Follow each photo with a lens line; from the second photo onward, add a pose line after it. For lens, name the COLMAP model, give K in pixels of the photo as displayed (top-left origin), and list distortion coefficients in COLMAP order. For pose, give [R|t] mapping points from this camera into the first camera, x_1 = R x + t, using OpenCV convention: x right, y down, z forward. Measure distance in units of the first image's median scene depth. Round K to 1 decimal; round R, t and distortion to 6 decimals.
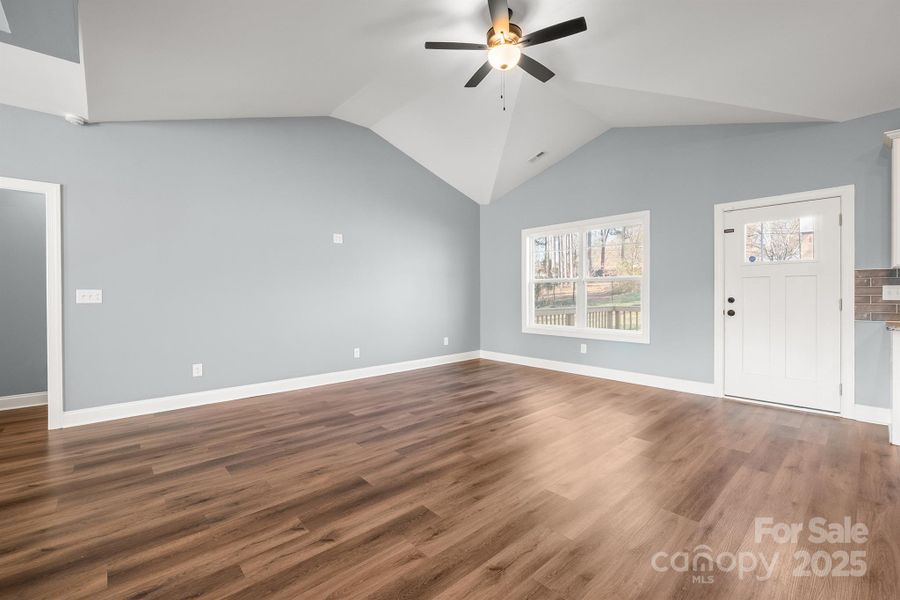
lens RADIAL K [[379.6, 0, 451.5], [0, 379.6, 293.9], [0, 0, 1]] dist [0.000268, 0.000138]
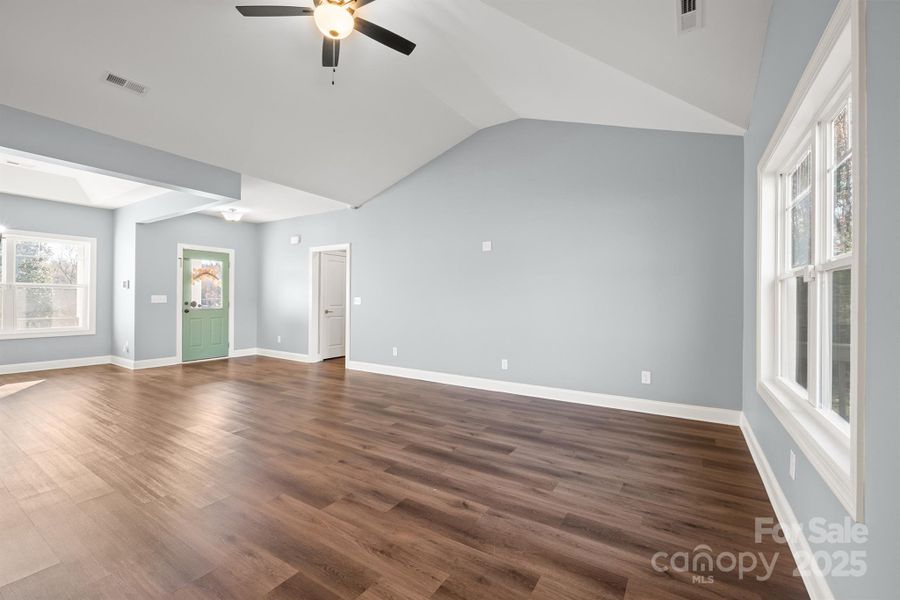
lens RADIAL K [[379.6, 0, 451.5], [0, 379.6, 293.9], [0, 0, 1]] dist [0.000268, 0.000138]
pose [[0.263207, -0.017110, -0.964588, 0.865076], [-0.013858, 0.999673, -0.021514, 0.008712], [0.964640, 0.019030, 0.262883, 0.894488]]
